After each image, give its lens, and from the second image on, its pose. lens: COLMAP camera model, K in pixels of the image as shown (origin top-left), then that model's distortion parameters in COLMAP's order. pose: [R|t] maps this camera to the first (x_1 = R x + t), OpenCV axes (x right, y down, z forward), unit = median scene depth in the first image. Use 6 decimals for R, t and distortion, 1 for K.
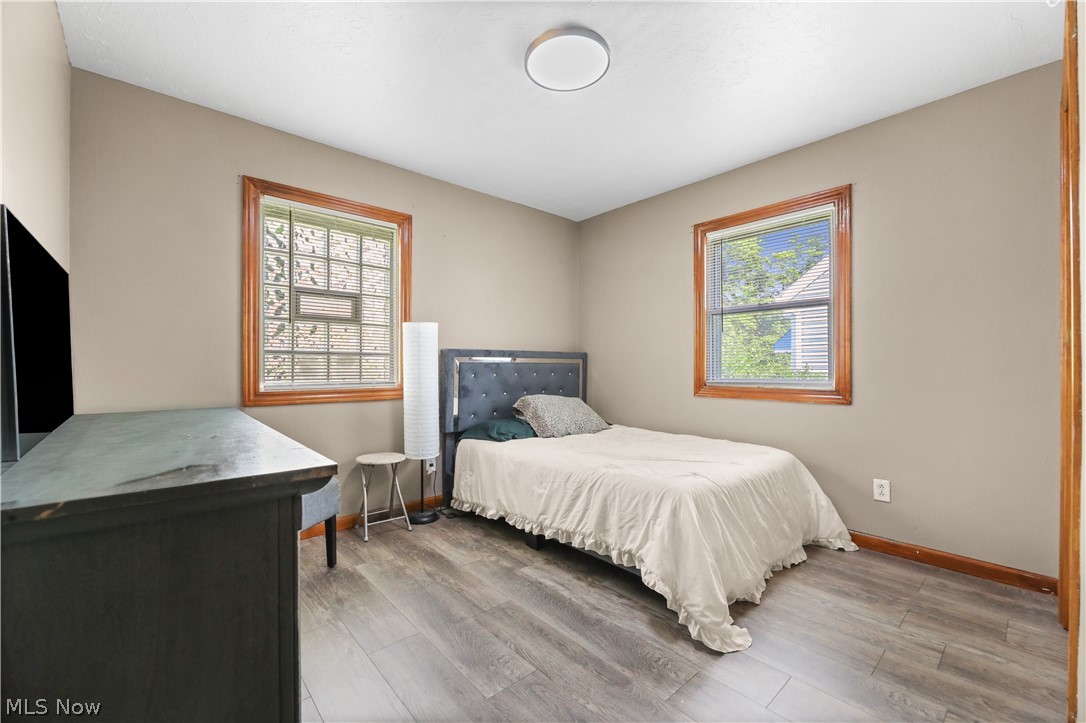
lens RADIAL K [[447.5, 0, 543.3], [0, 447.5, 363.3], [0, 0, 1]] dist [-0.001246, -0.000791]
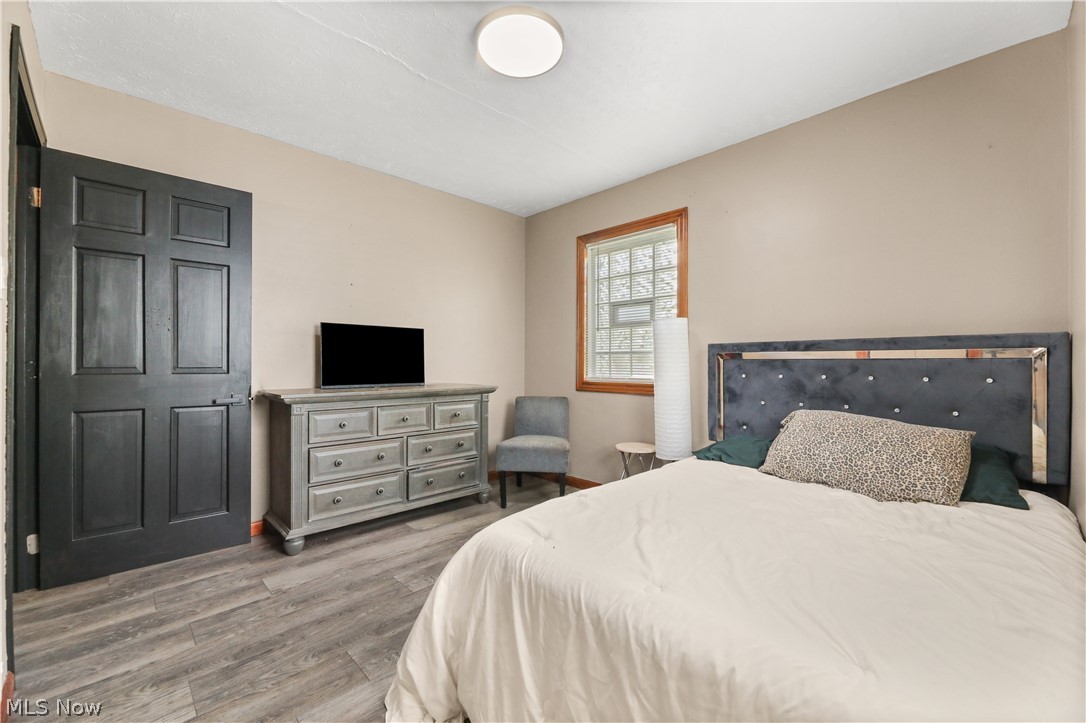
lens RADIAL K [[447.5, 0, 543.3], [0, 447.5, 363.2], [0, 0, 1]] dist [-0.001246, -0.000791]
pose [[0.044810, -0.000581, -0.998995, 0.705813], [0.002082, 0.999998, -0.000488, 0.005911], [0.998993, -0.002058, 0.044811, 0.708401]]
